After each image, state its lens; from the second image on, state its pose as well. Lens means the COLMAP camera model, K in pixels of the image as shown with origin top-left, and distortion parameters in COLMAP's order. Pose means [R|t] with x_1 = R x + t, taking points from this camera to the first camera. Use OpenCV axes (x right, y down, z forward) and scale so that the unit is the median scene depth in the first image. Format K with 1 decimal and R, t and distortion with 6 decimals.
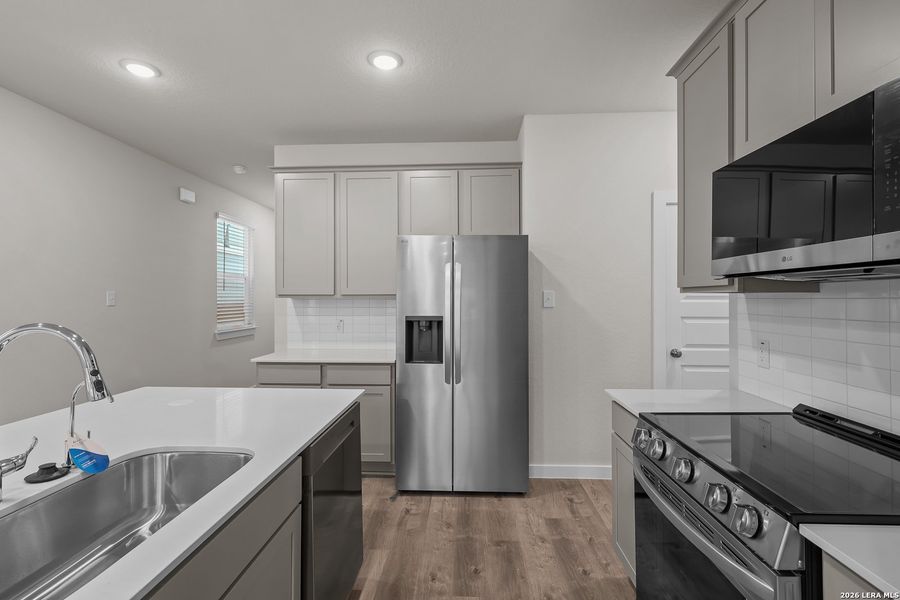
lens RADIAL K [[417.8, 0, 448.6], [0, 417.8, 292.8], [0, 0, 1]] dist [-0.005073, 0.002440]
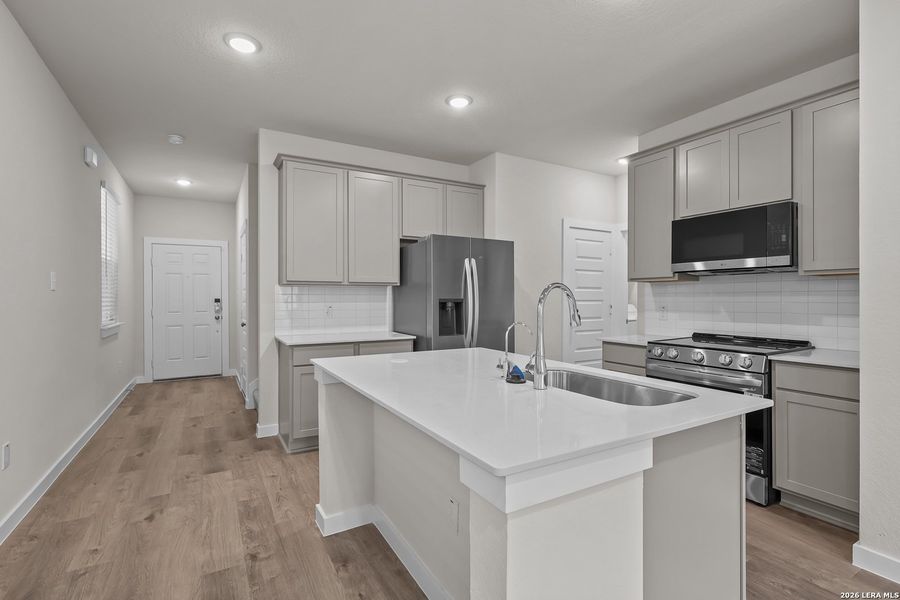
lens RADIAL K [[417.8, 0, 443.4], [0, 417.8, 295.8], [0, 0, 1]] dist [-0.005073, 0.002440]
pose [[0.847774, 0.001968, 0.530353, -0.747818], [-0.007450, 0.999939, 0.008199, 0.036296], [-0.530305, -0.010902, 0.847737, -0.076146]]
